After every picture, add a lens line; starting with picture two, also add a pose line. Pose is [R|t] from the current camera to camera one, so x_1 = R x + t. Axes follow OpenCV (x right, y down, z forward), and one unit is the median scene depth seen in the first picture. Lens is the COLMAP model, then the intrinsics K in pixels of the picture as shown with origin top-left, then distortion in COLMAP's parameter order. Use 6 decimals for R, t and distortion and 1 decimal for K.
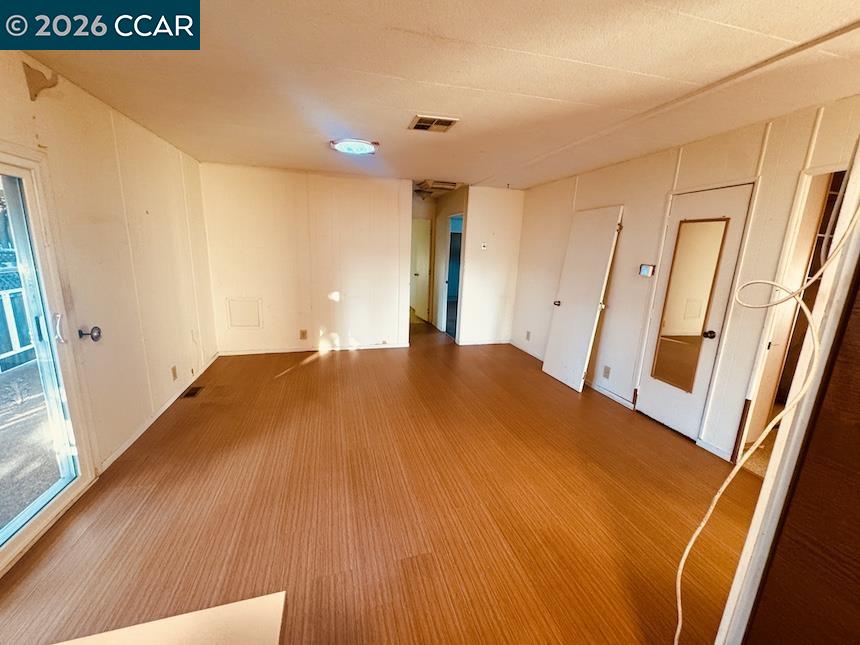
lens RADIAL K [[344.3, 0, 427.9], [0, 344.3, 323.6], [0, 0, 1]] dist [0.002477, 0.000131]
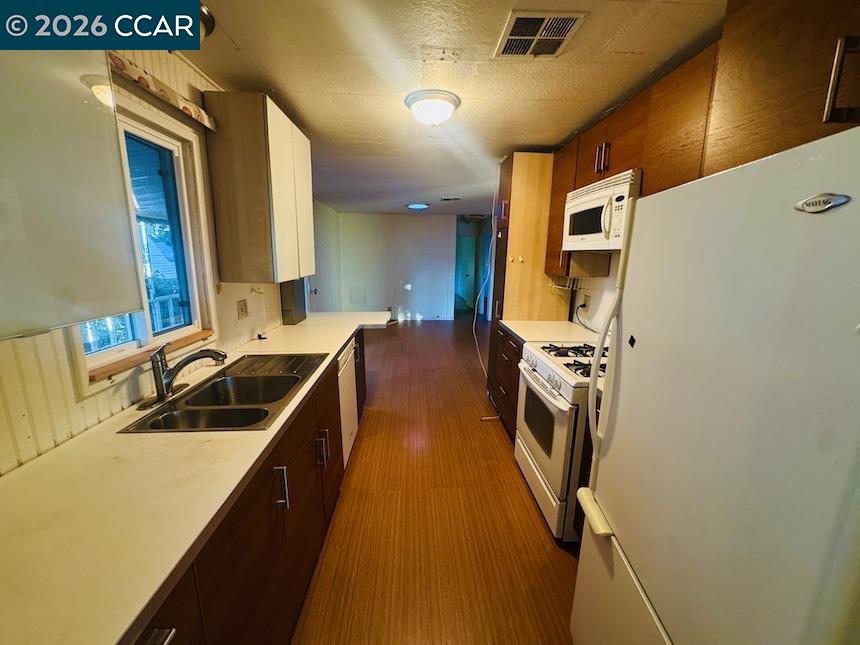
lens RADIAL K [[344.3, 0, 426.7], [0, 344.3, 322.2], [0, 0, 1]] dist [0.002477, 0.000131]
pose [[0.974858, 0.017040, -0.222174, 0.175789], [-0.024118, 0.999283, -0.029185, 0.131081], [0.221517, 0.033809, 0.974570, -0.549885]]
